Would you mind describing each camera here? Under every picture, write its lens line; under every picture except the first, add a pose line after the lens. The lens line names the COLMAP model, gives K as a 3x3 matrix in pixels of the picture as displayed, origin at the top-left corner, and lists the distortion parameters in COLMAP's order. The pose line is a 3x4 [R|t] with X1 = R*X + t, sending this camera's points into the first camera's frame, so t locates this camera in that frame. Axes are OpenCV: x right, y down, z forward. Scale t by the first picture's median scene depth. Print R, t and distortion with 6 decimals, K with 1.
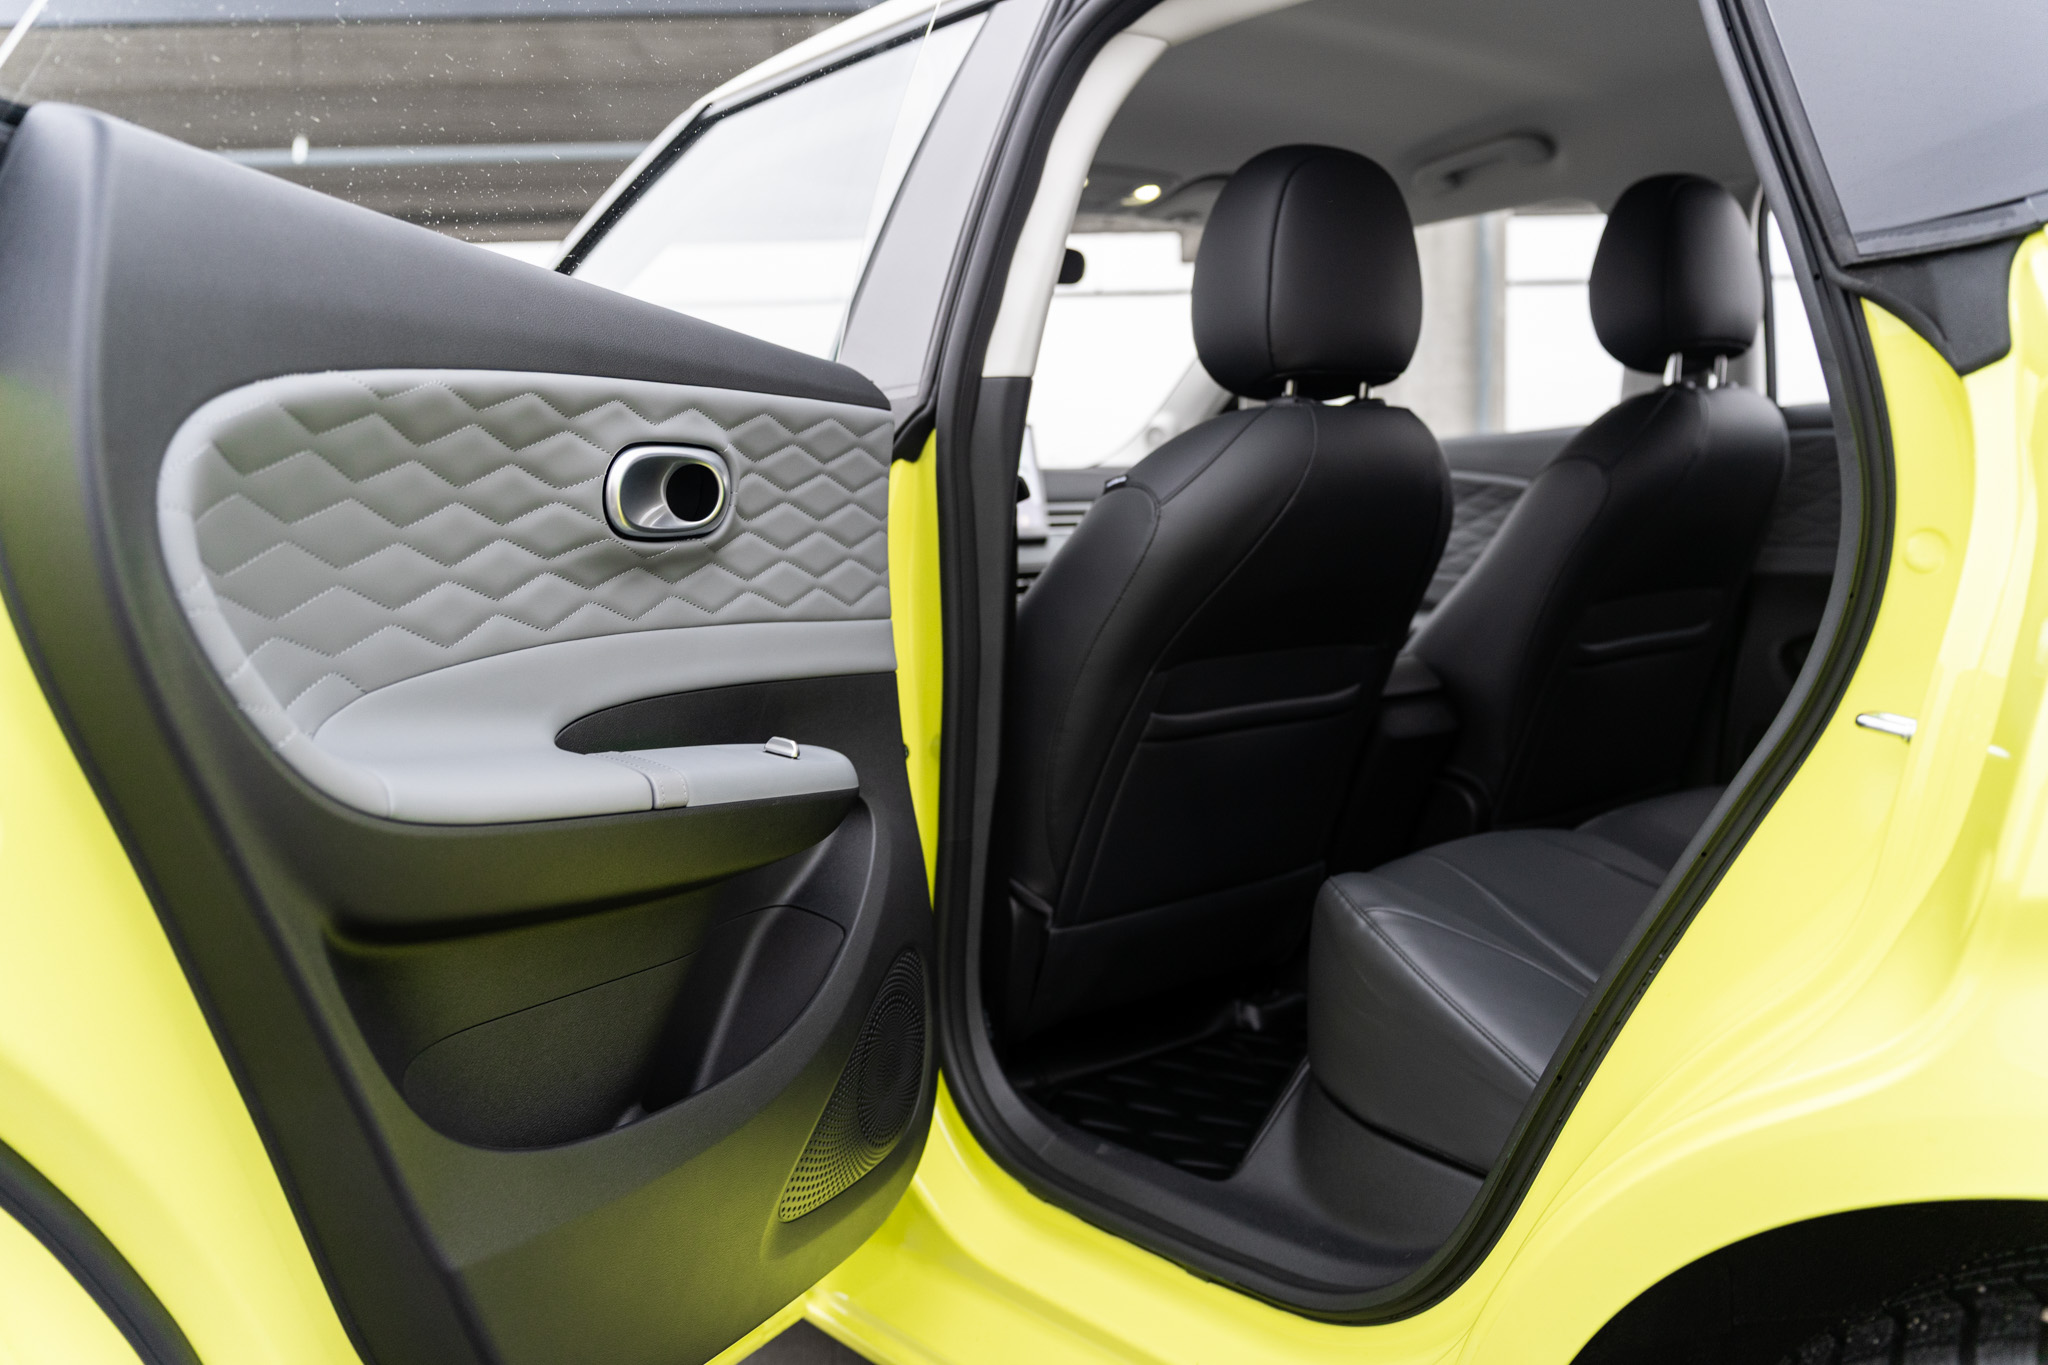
lens RADIAL K [[1638.2, 0, 1027.4], [0, 1638.2, 689.4], [0, 0, 1]] dist [0.009112, -0.004154]
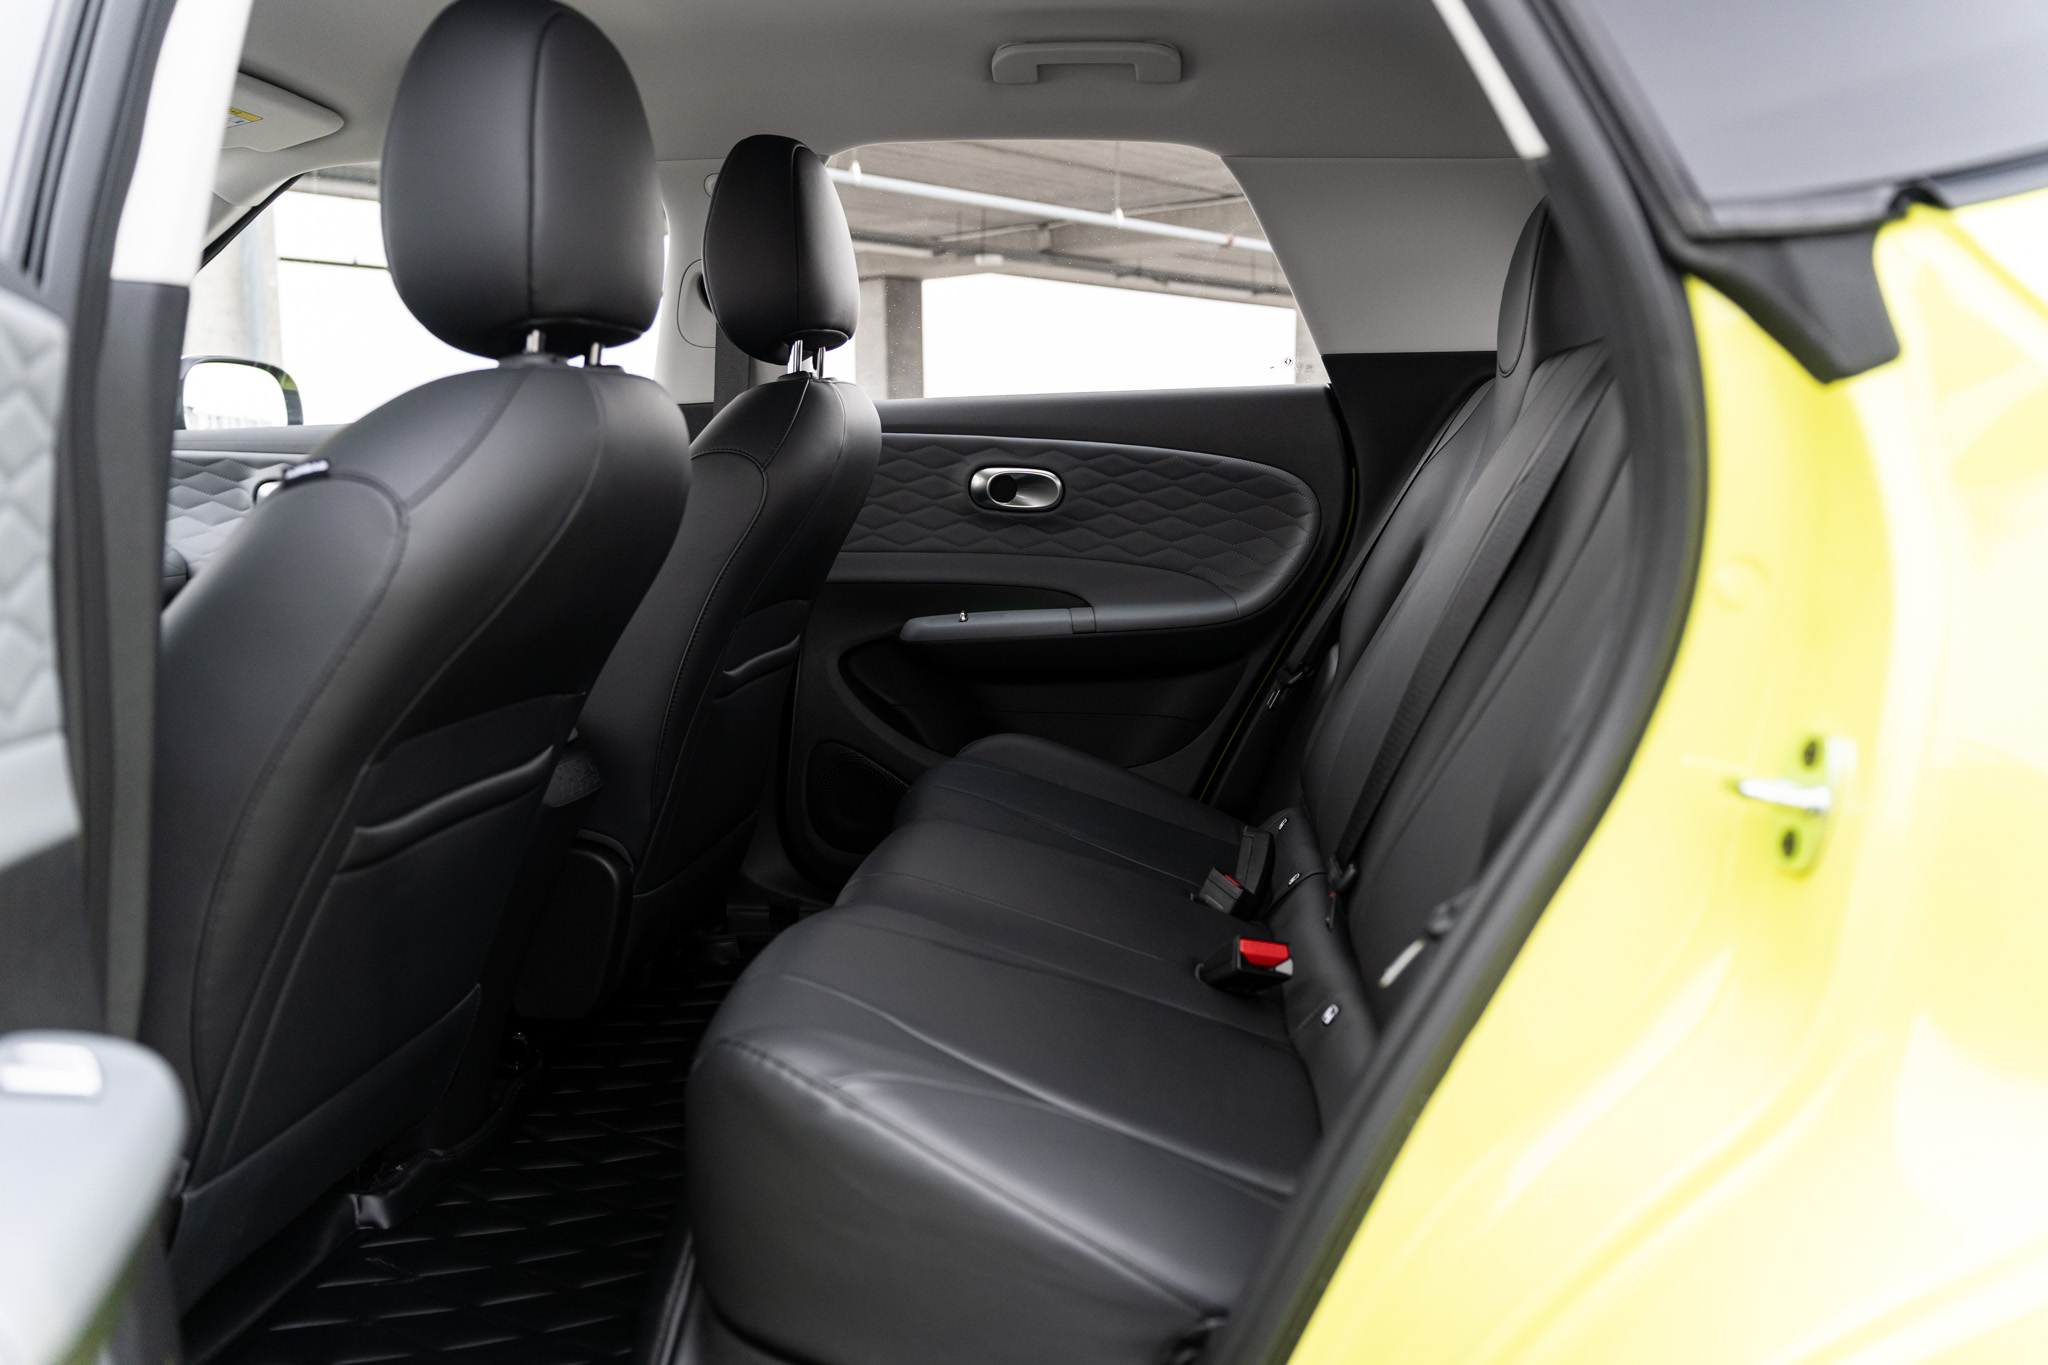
lens RADIAL K [[1638.2, 0, 1020.8], [0, 1638.2, 675.1], [0, 0, 1]] dist [0.009112, -0.004154]
pose [[0.731183, -0.061397, 0.679413, -0.178594], [0.062843, 0.997769, 0.022535, -0.046313], [-0.679281, 0.026219, 0.733410, 0.363488]]
